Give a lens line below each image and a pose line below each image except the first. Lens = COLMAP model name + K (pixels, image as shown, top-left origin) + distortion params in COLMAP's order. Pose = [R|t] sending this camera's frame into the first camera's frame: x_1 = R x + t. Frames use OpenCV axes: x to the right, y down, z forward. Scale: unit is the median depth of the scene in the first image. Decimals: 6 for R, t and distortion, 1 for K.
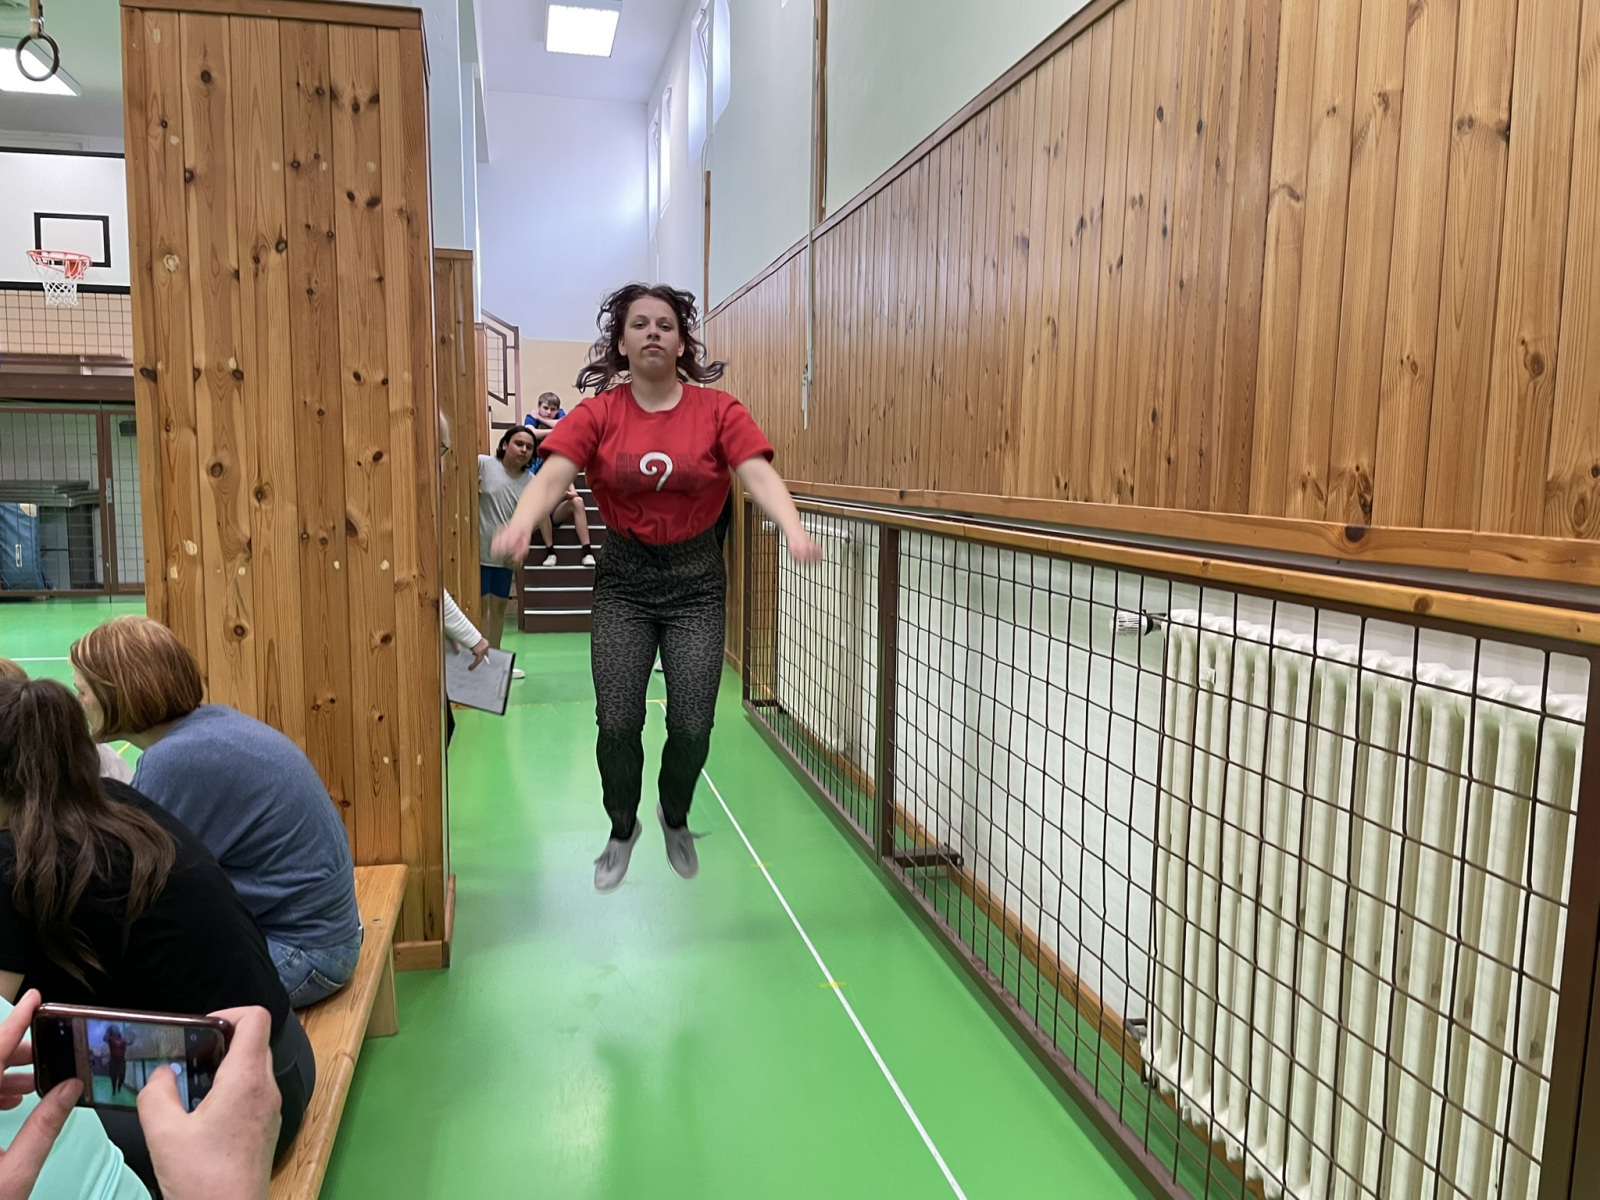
lens RADIAL K [[1206.9, 0, 813.3], [0, 1206.9, 601.4], [0, 0, 1]] dist [0.133889, -0.122358]
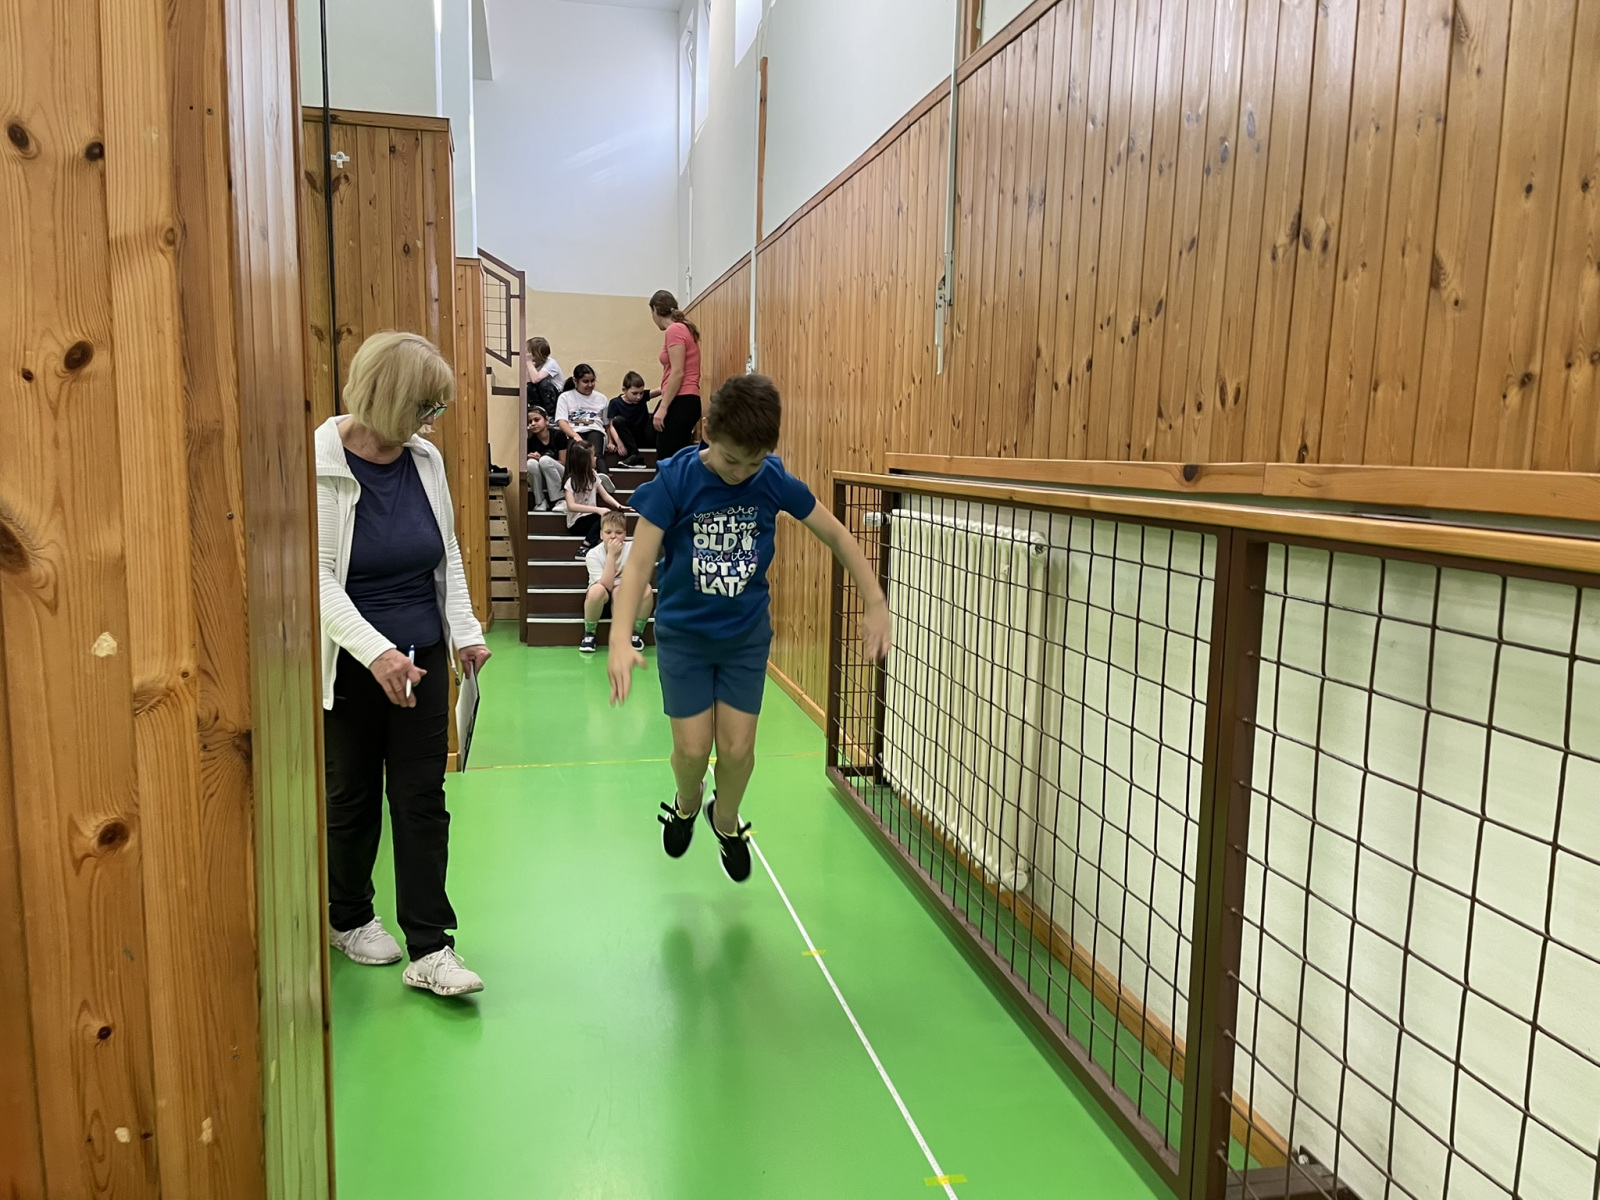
lens RADIAL K [[1200.8, 0, 810.5], [0, 1200.8, 600.2], [0, 0, 1]] dist [0.095549, -0.122604]
pose [[0.999899, 0.009514, -0.010556, -0.104741], [-0.009359, 0.999849, 0.014620, -0.042219], [0.010693, -0.014520, 0.999837, 0.513752]]
